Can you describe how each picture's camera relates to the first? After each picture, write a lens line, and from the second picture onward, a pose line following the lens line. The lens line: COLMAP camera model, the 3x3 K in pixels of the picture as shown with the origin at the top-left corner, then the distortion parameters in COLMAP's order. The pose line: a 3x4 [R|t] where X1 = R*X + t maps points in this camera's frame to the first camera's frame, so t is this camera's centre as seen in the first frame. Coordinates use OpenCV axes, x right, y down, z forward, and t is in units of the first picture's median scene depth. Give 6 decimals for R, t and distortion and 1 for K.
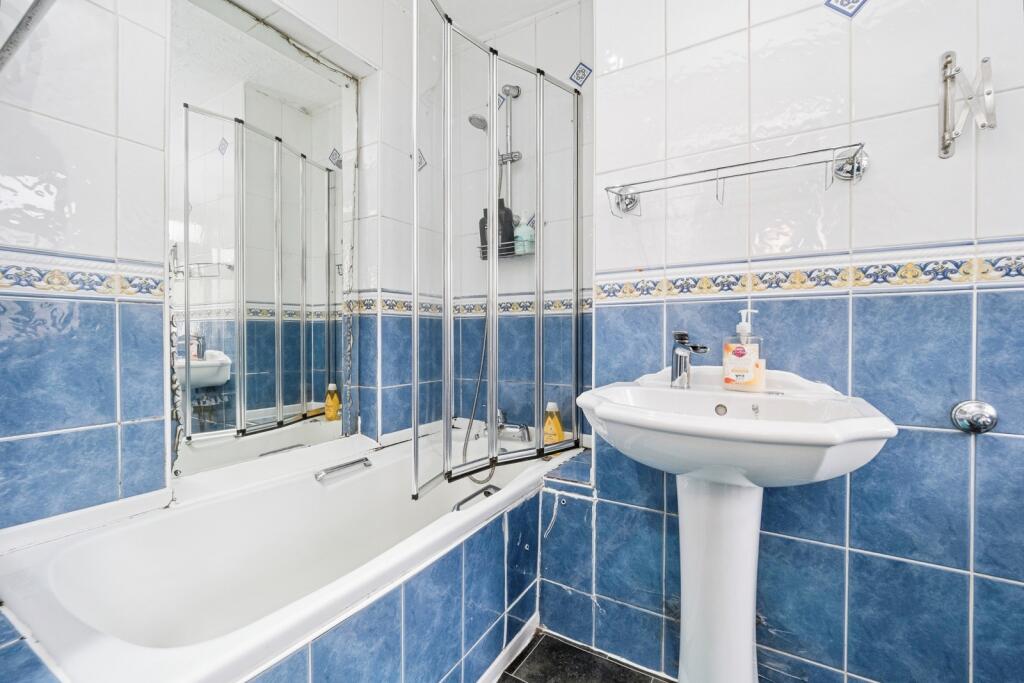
lens RADIAL K [[444.6, 0, 509.3], [0, 444.6, 338.7], [0, 0, 1]] dist [-0.002807, -0.000929]
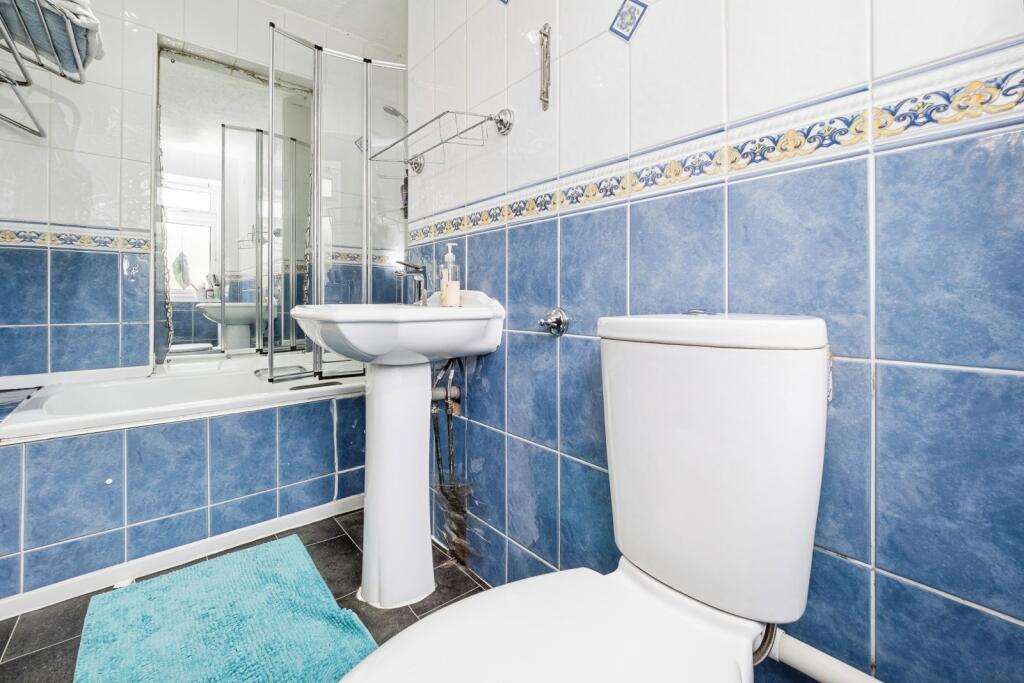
lens RADIAL K [[444.6, 0, 505.1], [0, 444.6, 299.1], [0, 0, 1]] dist [-0.002807, -0.000929]
pose [[0.947986, 0.001261, -0.318311, 1.109149], [-0.004824, 0.999934, -0.010405, 0.109671], [0.318276, 0.011399, 0.947929, -0.165306]]
